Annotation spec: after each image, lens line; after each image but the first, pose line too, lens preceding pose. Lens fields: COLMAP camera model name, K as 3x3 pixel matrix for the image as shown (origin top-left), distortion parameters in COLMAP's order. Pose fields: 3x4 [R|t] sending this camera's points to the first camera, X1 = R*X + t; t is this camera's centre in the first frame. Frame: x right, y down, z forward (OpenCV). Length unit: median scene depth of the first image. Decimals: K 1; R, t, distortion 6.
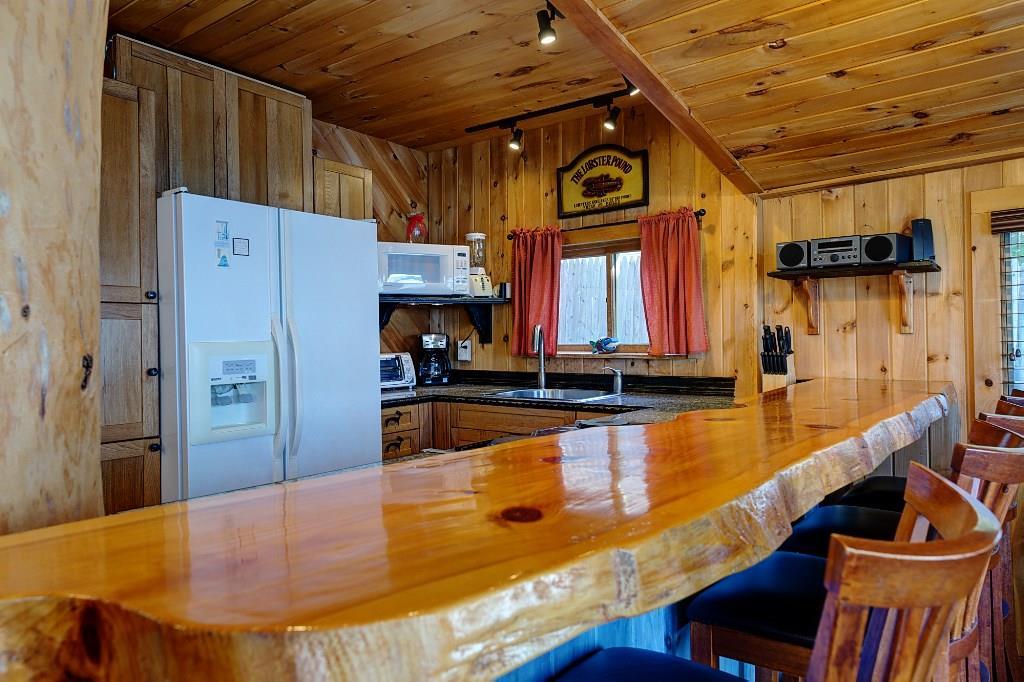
lens RADIAL K [[698.2, 0, 512.0], [0, 698.2, 341.0], [0, 0, 1]] dist [0.020741, -0.000800]
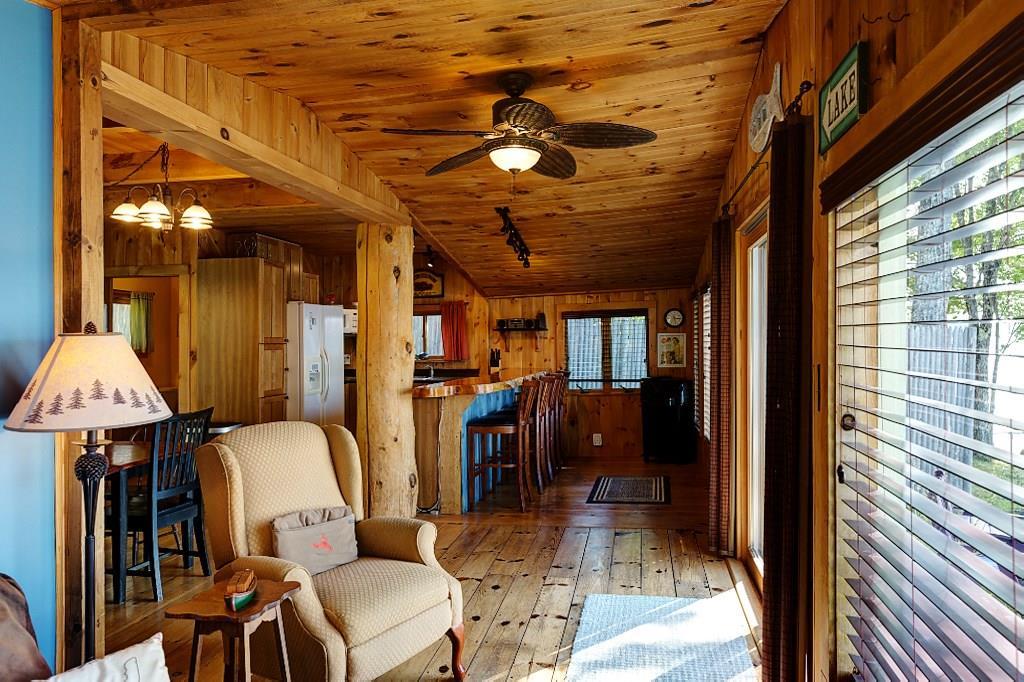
lens RADIAL K [[698.2, 0, 512.0], [0, 698.2, 341.0], [0, 0, 1]] dist [0.020741, -0.000800]
pose [[0.905495, 0.009041, 0.424261, -0.654979], [0.000645, 0.999743, -0.022681, 0.008519], [-0.424357, 0.020812, 0.905256, -1.352840]]
